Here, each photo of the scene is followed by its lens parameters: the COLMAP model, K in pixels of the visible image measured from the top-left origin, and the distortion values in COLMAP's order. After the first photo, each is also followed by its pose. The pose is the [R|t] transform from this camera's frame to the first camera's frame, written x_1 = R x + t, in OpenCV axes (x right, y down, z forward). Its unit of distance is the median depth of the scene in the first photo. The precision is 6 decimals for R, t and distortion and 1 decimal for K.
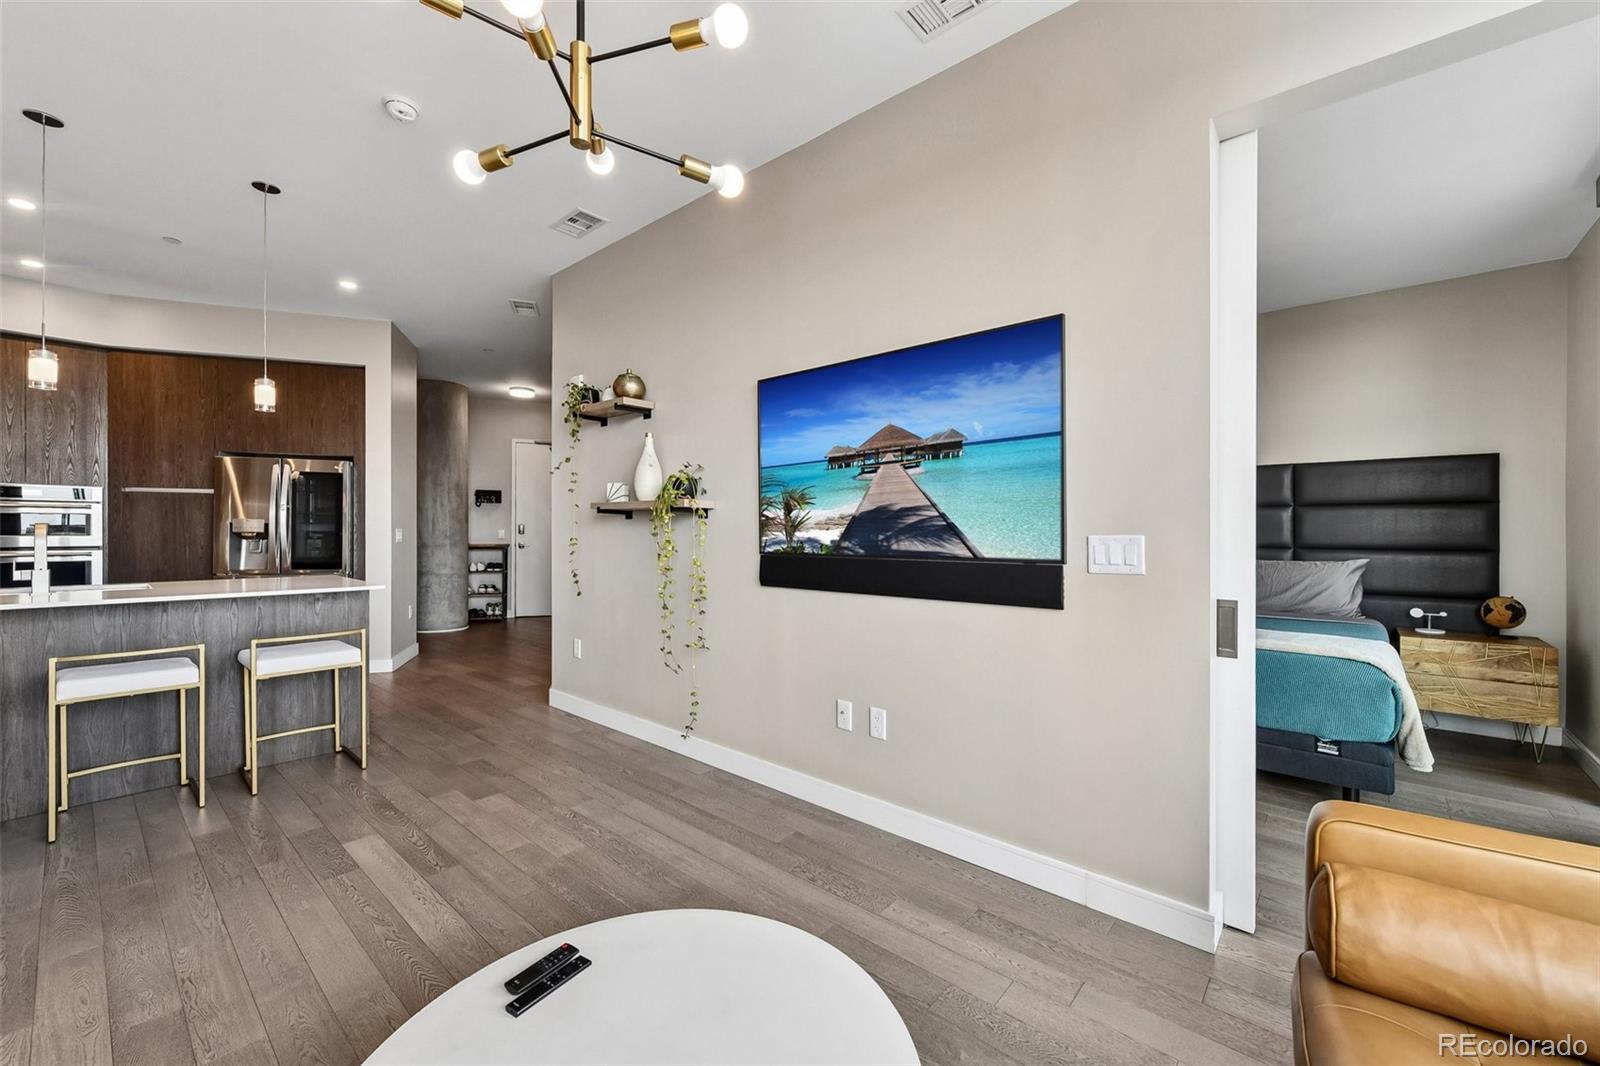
lens RADIAL K [[650.5, 0, 801.9], [0, 650.5, 533.6], [0, 0, 1]] dist [-0.004339, -0.001094]
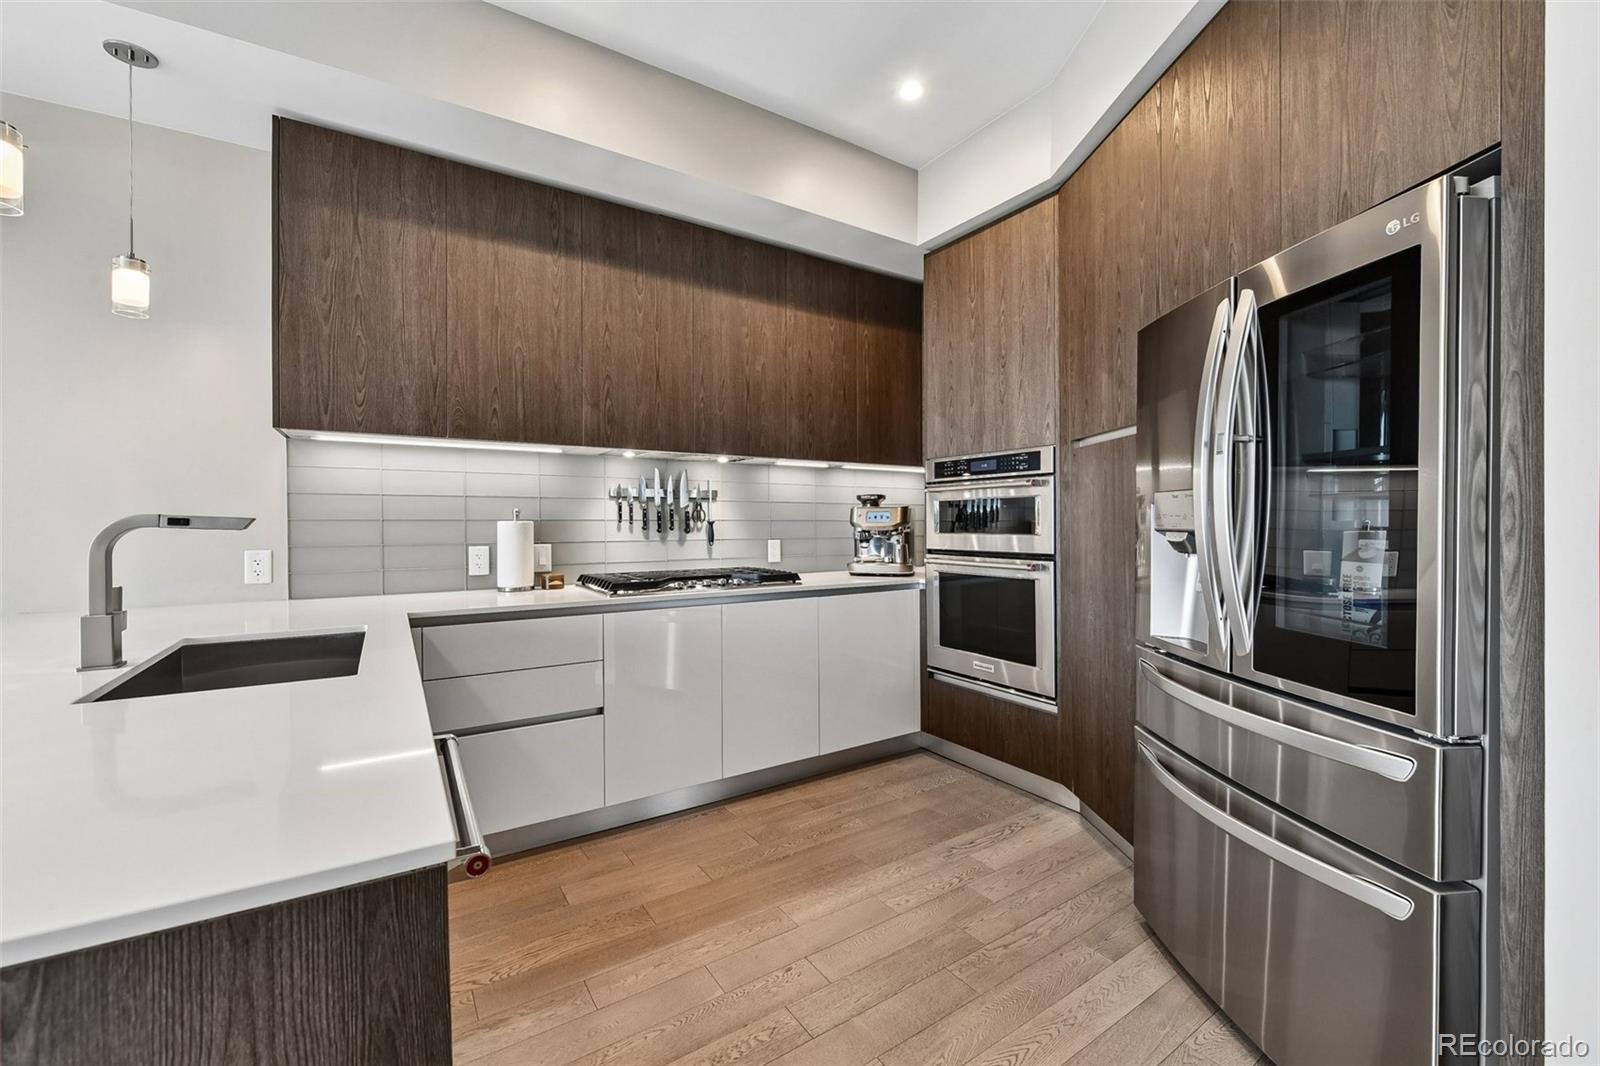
lens RADIAL K [[650.5, 0, 819.5], [0, 650.5, 515.3], [0, 0, 1]] dist [-0.004339, -0.001094]
pose [[-0.243804, -0.013464, -0.969731, -0.503722], [-0.002379, 0.999909, -0.013285, -0.004877], [0.969822, -0.000932, -0.243814, 0.923031]]
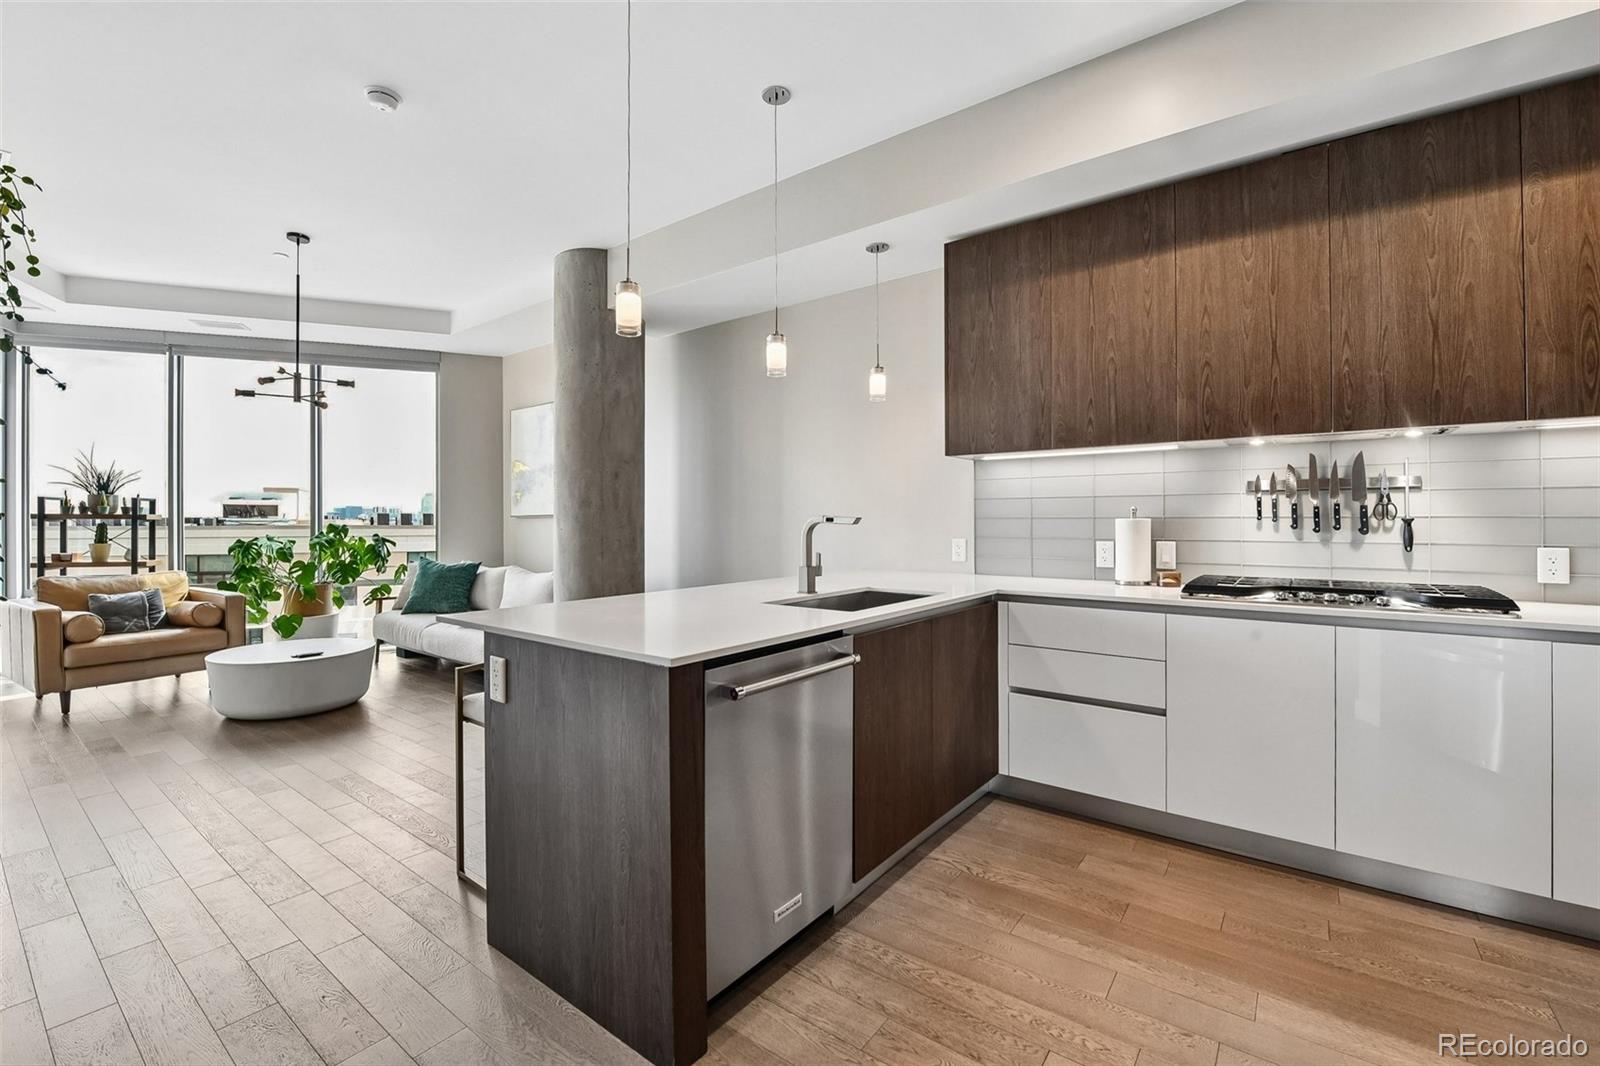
lens RADIAL K [[660.9, 0, 799.9], [0, 660.9, 516.9], [0, 0, 1]] dist [0.002793, -0.004177]
pose [[-0.995057, -0.004294, -0.099209, -0.622610], [-0.003861, 0.999982, -0.004564, -0.004498], [0.099227, -0.004159, -0.995056, 1.099107]]
